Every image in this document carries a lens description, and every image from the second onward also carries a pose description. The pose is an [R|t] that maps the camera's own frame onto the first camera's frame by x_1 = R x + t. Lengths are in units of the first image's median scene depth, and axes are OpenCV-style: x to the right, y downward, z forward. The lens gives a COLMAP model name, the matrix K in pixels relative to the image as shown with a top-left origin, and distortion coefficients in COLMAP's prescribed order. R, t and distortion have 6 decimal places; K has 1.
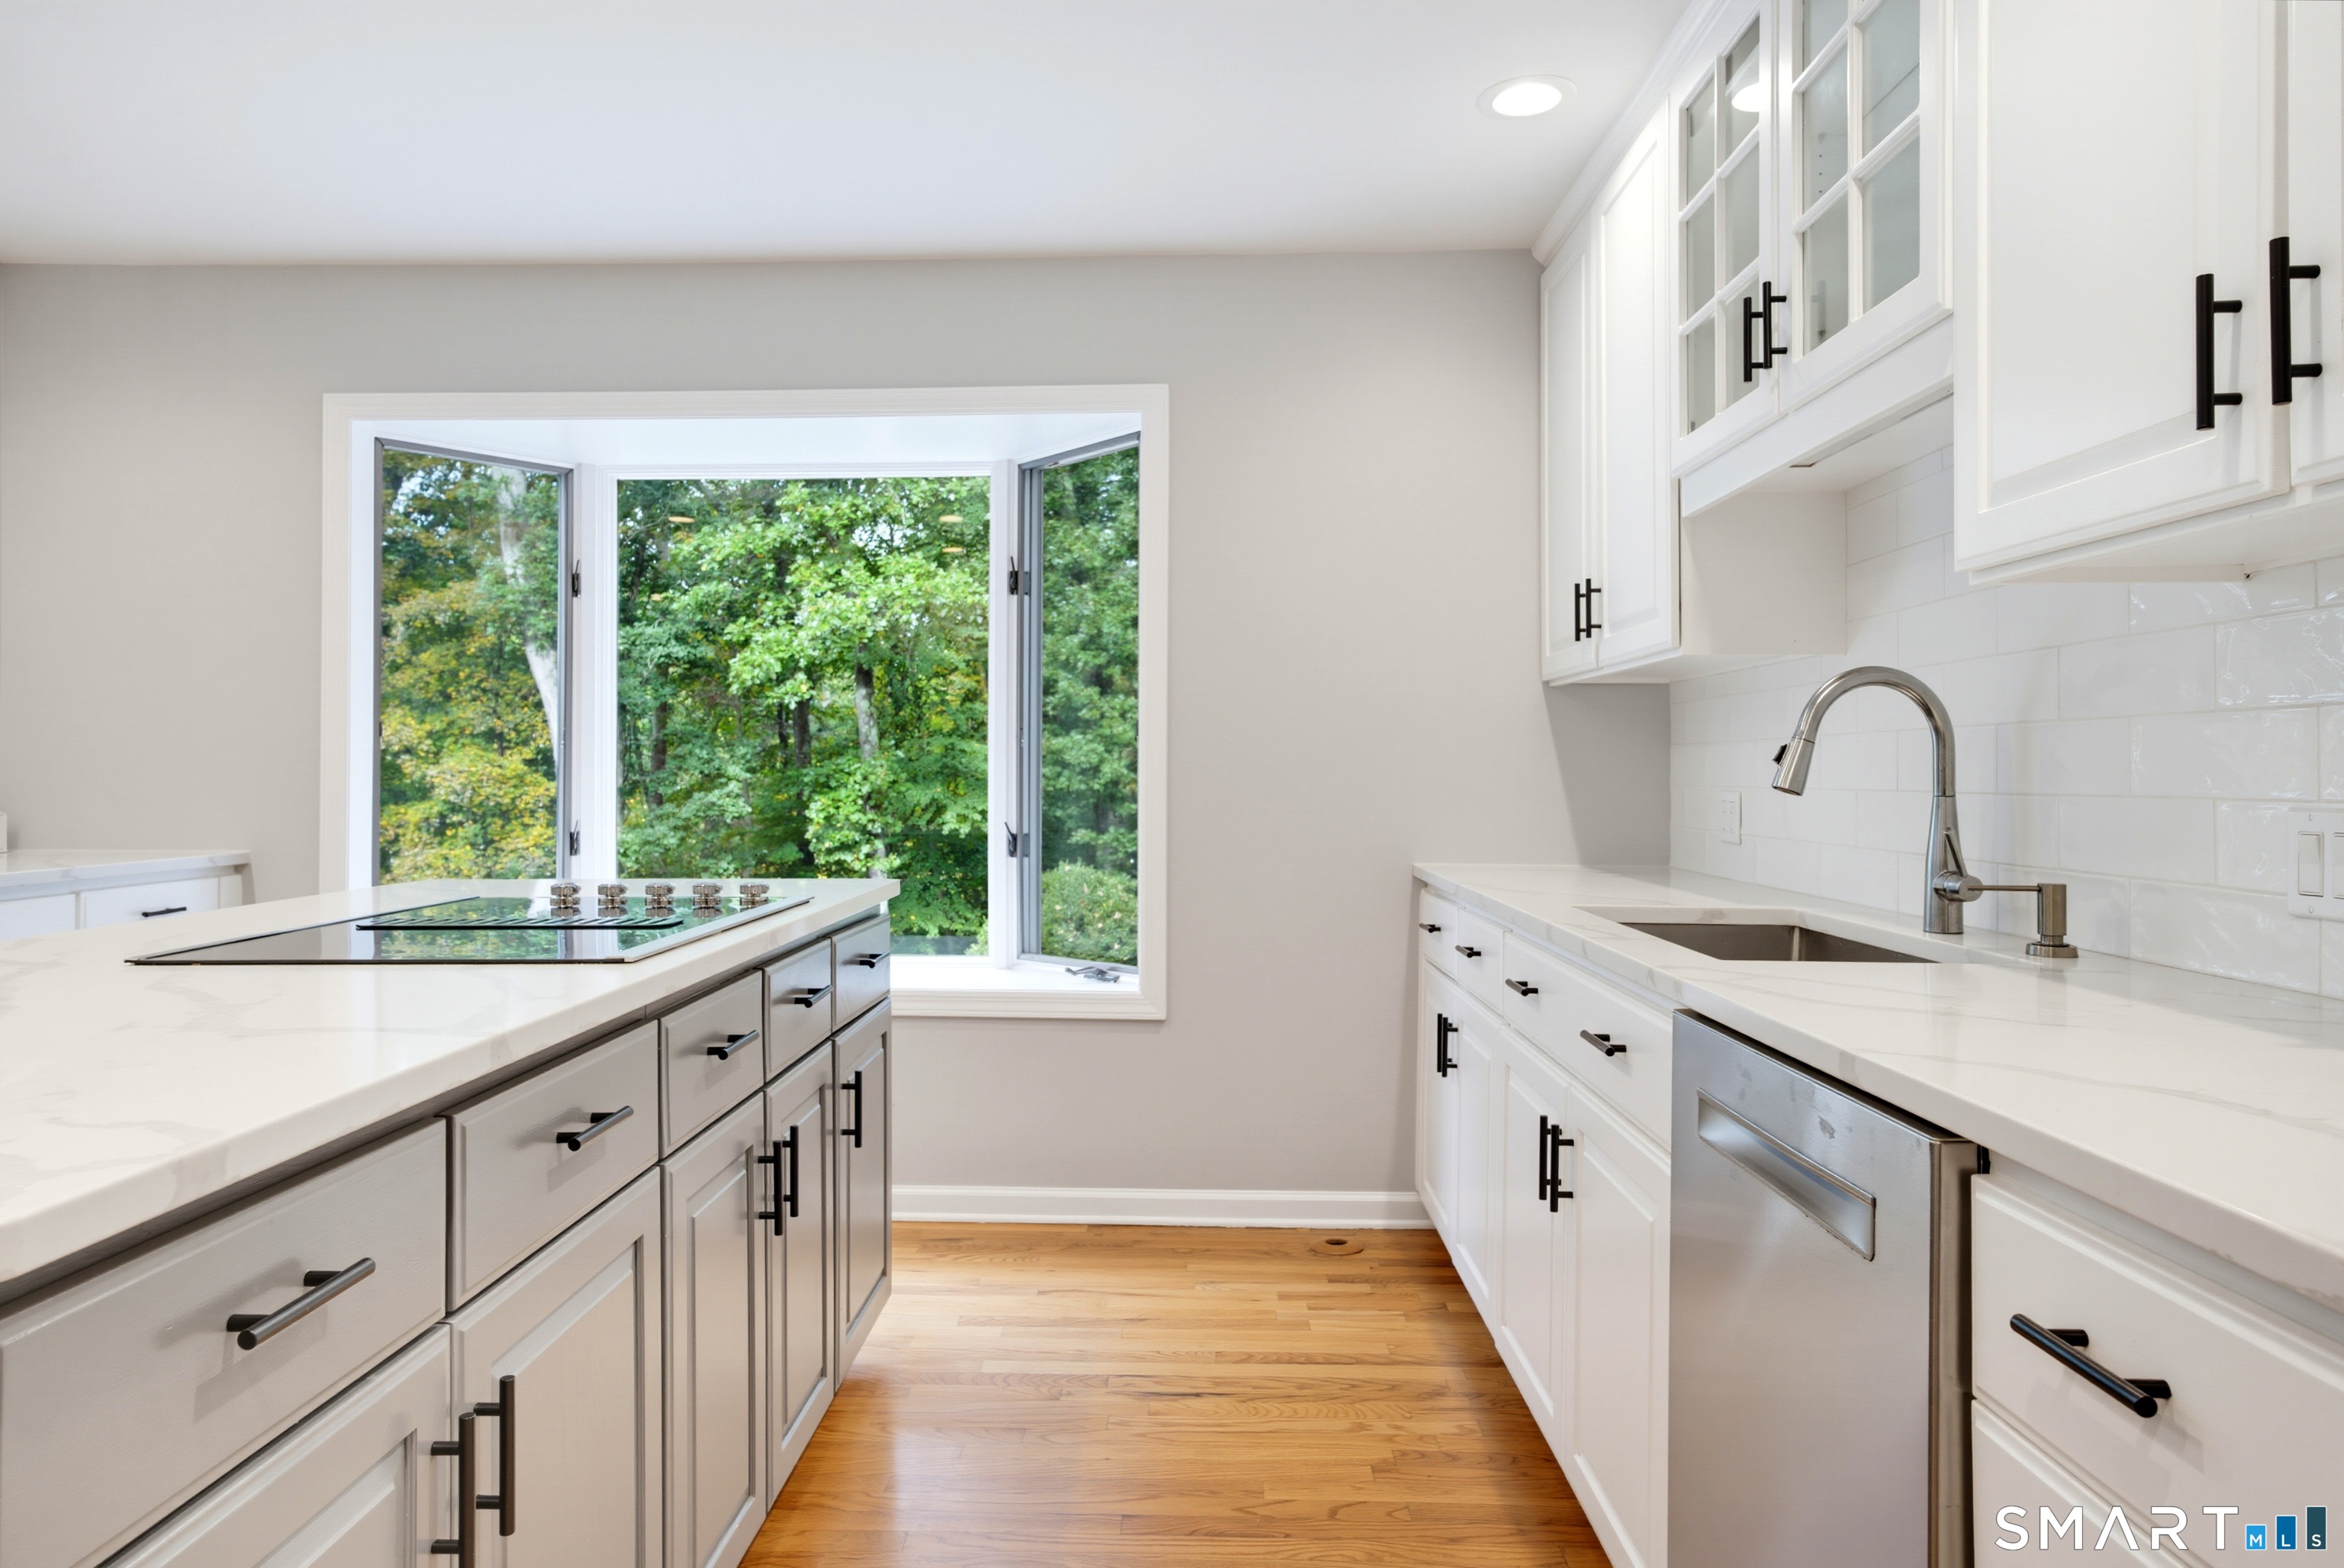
lens RADIAL K [[1456.7, 0, 1172.0], [0, 1456.7, 784.0], [0, 0, 1]] dist [-0.001133, 0.000224]
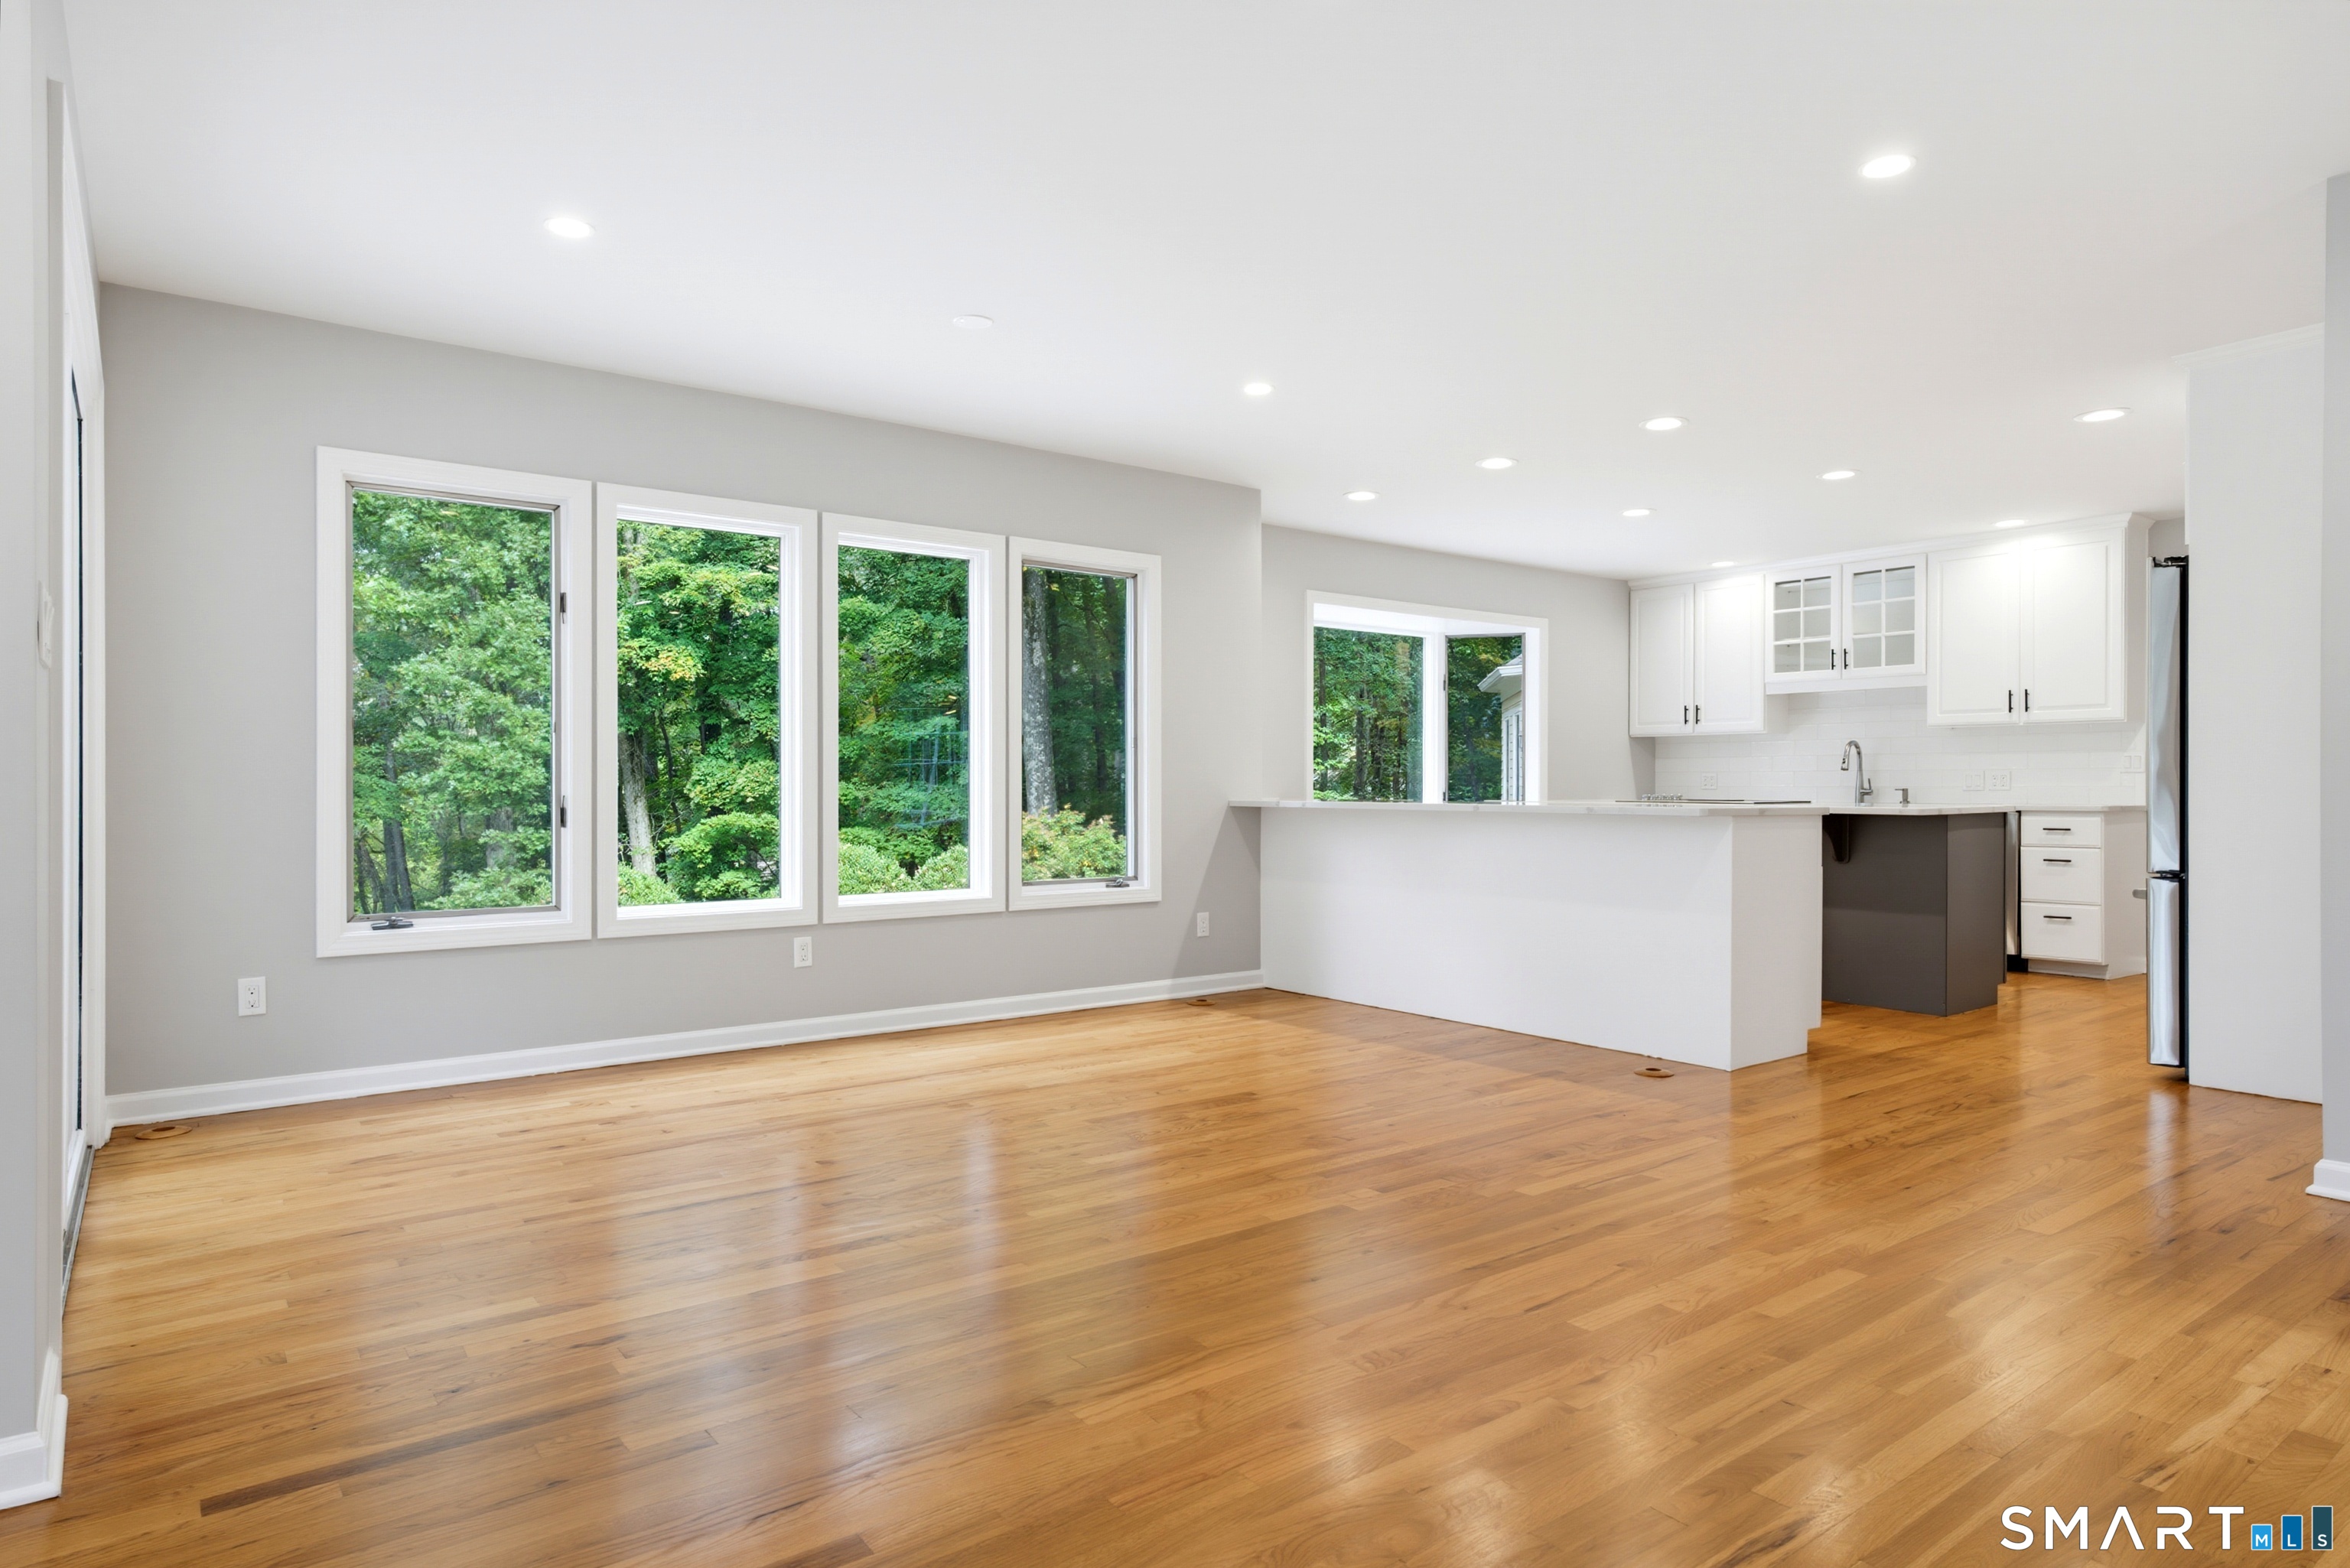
lens RADIAL K [[1342.7, 0, 1175.0], [0, 1342.7, 784.0], [0, 0, 1]] dist [-0.000189, -0.000199]
pose [[0.770784, 0.000528, 0.637097, -2.089526], [0.004794, 0.999967, -0.006629, 0.037370], [-0.637079, 0.008164, 0.770755, -0.444273]]
